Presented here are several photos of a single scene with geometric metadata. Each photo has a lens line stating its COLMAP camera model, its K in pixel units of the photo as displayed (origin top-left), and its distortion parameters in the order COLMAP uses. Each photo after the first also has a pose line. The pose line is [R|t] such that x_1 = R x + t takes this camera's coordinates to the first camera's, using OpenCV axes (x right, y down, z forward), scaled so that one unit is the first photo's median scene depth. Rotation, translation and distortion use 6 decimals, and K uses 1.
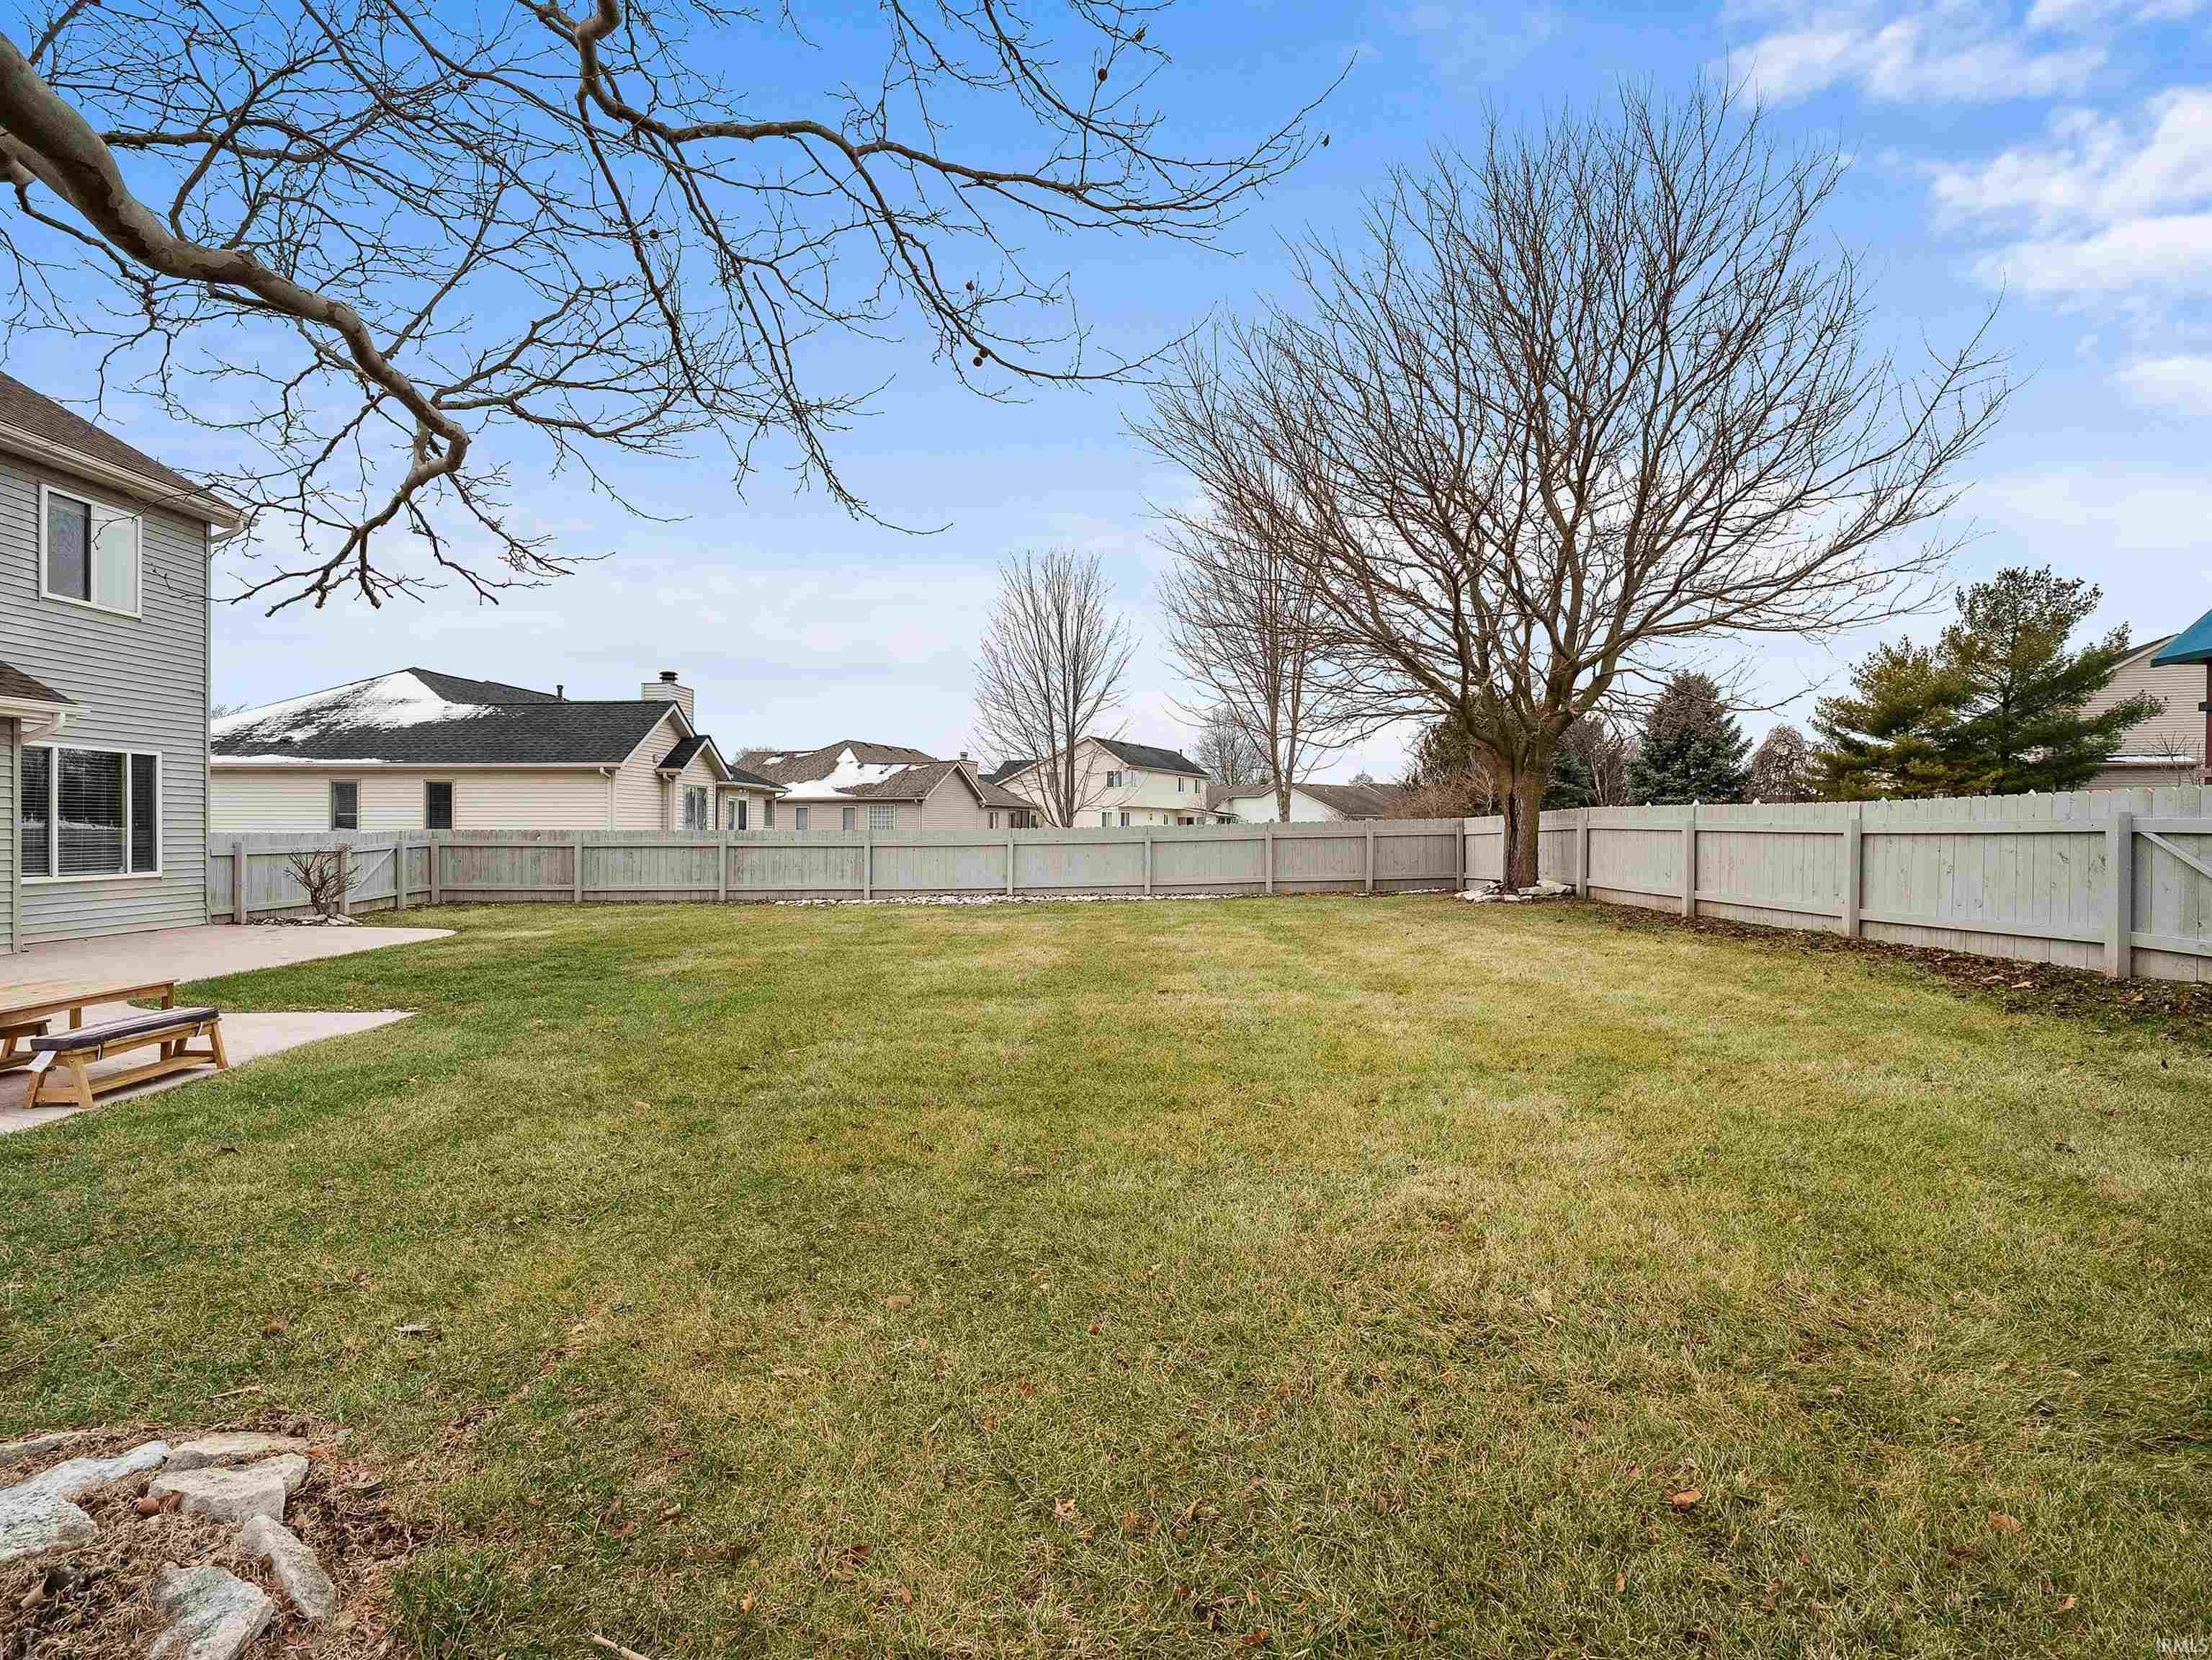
lens RADIAL K [[1095.5, 0, 1097.9], [0, 1095.5, 843.0], [0, 0, 1]] dist [-0.002354, -0.000996]
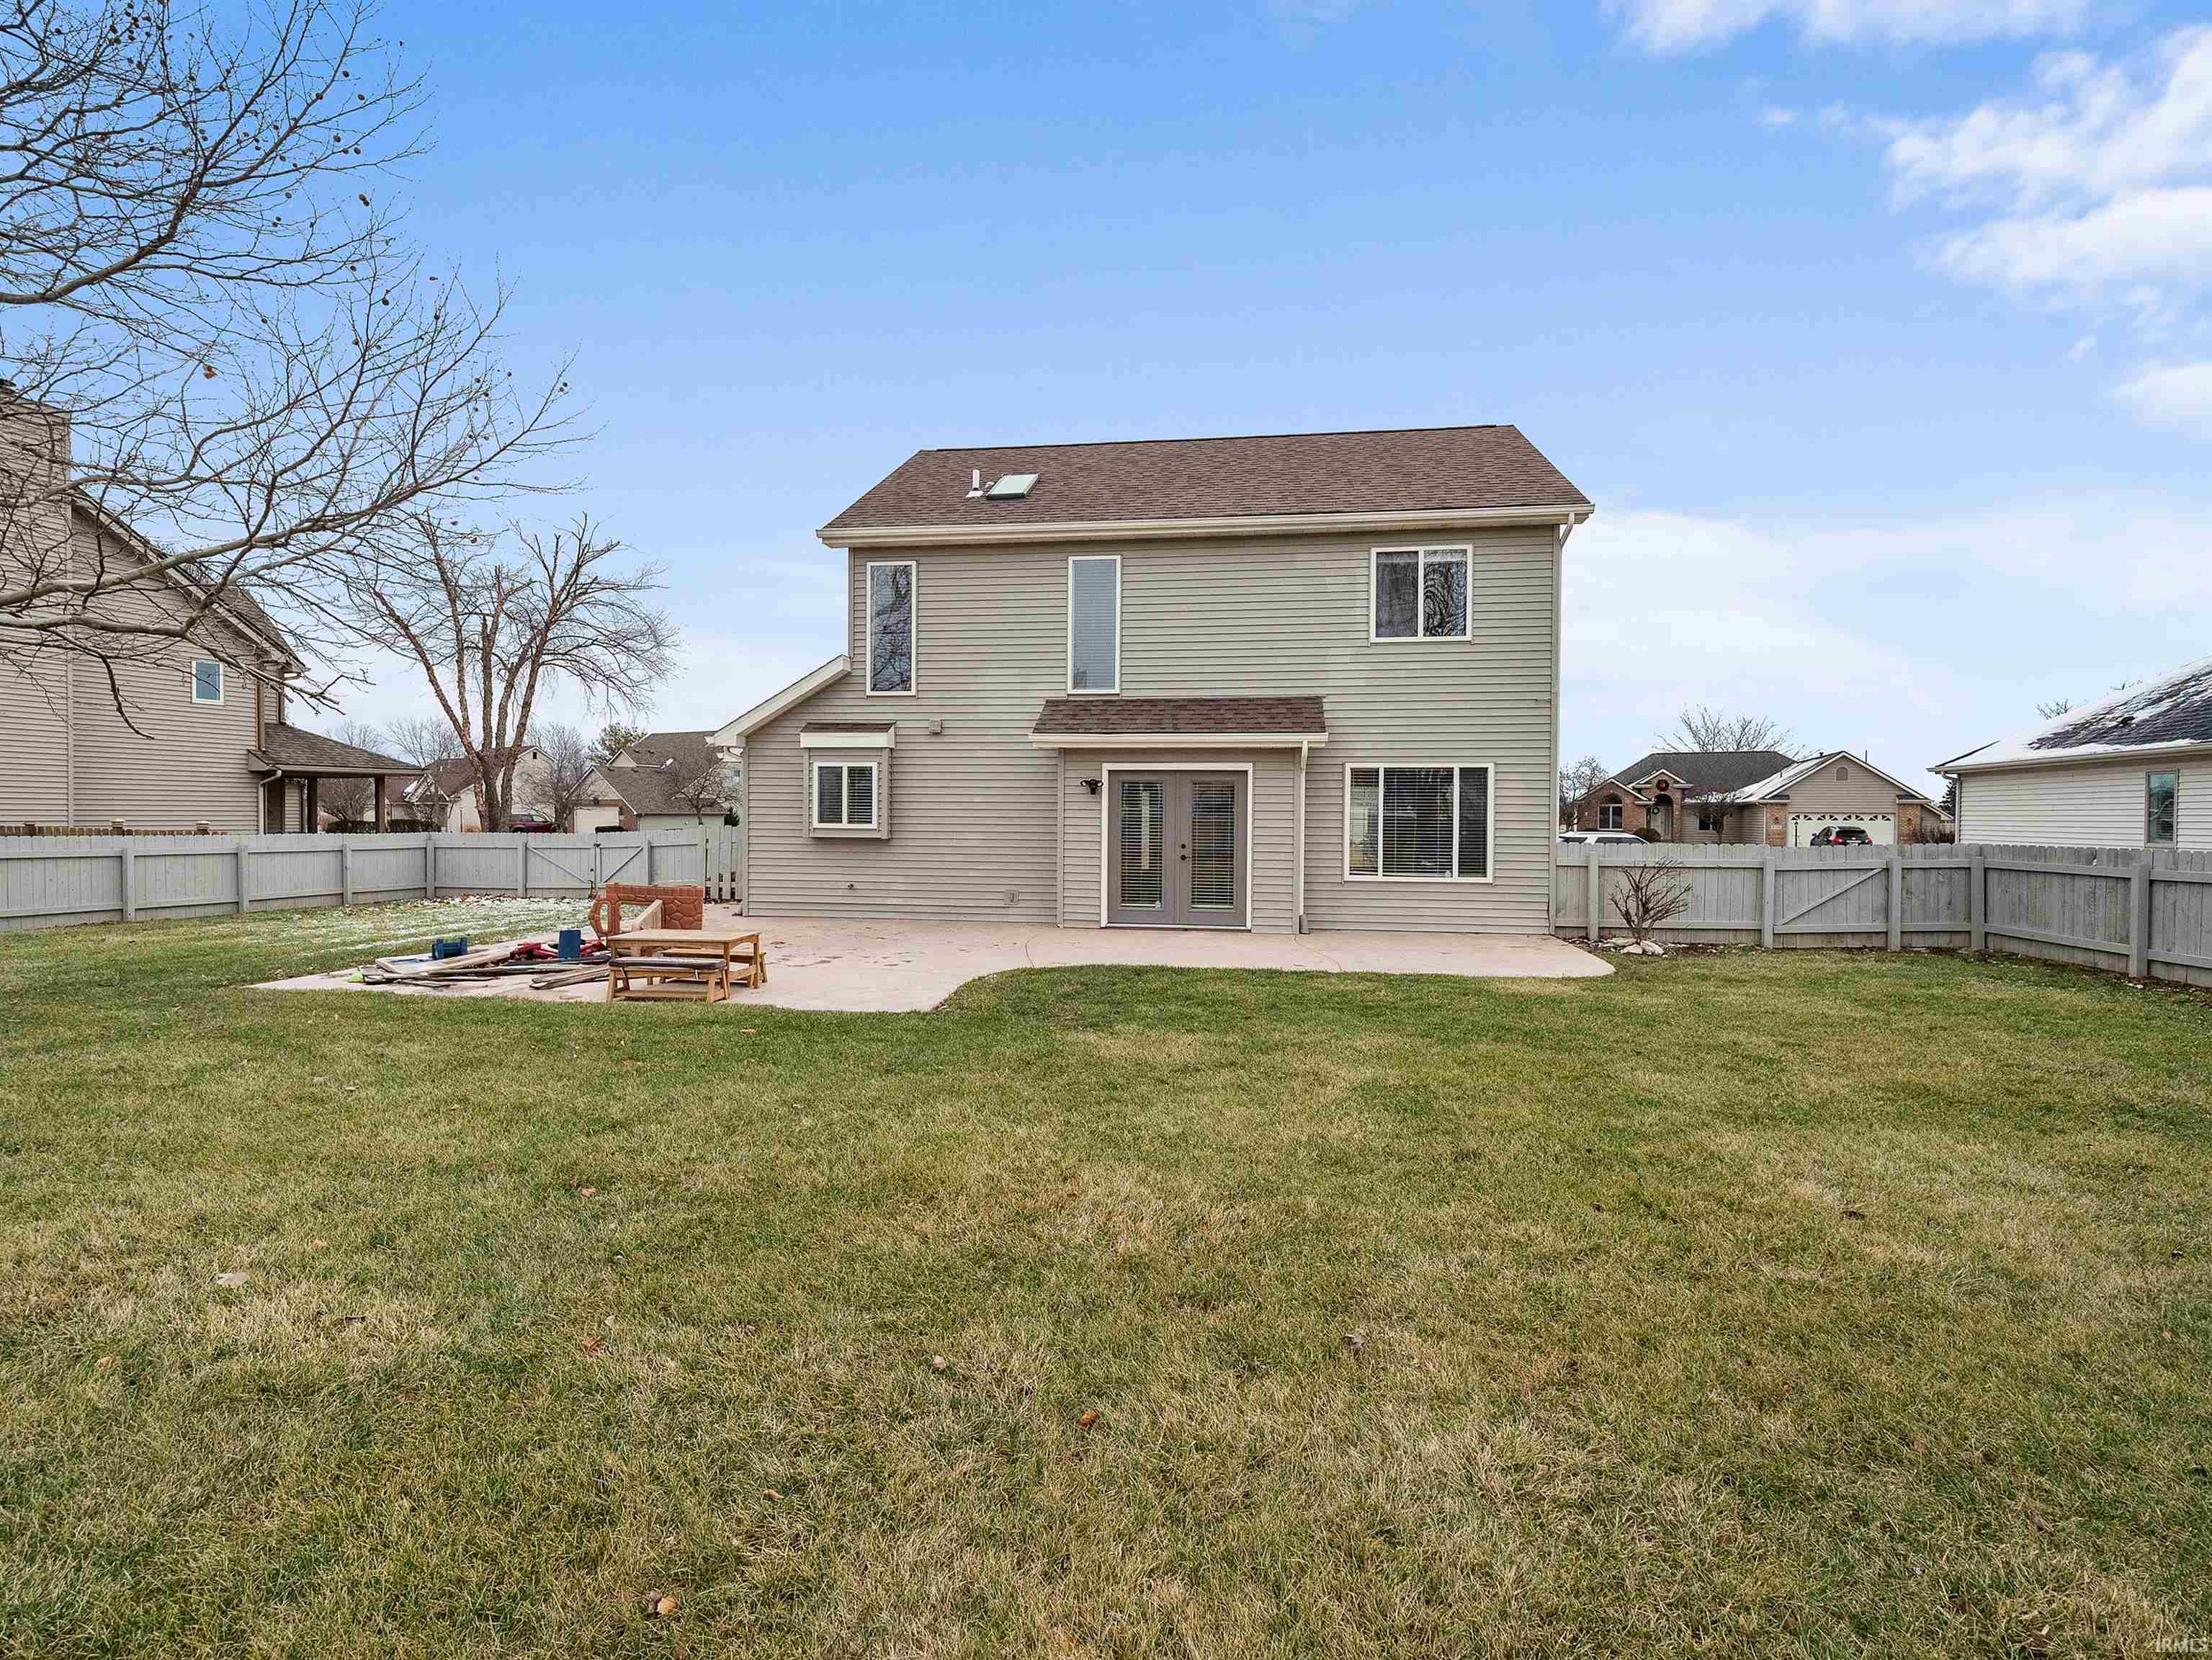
lens RADIAL K [[1095.5, 0, 1097.9], [0, 1095.5, 843.0], [0, 0, 1]] dist [-0.002354, -0.000996]
pose [[-0.181447, 0.020468, -0.983188, 0.241720], [-0.021150, 0.999471, 0.024711, -0.025021], [0.983173, 0.025278, -0.180918, 0.813873]]
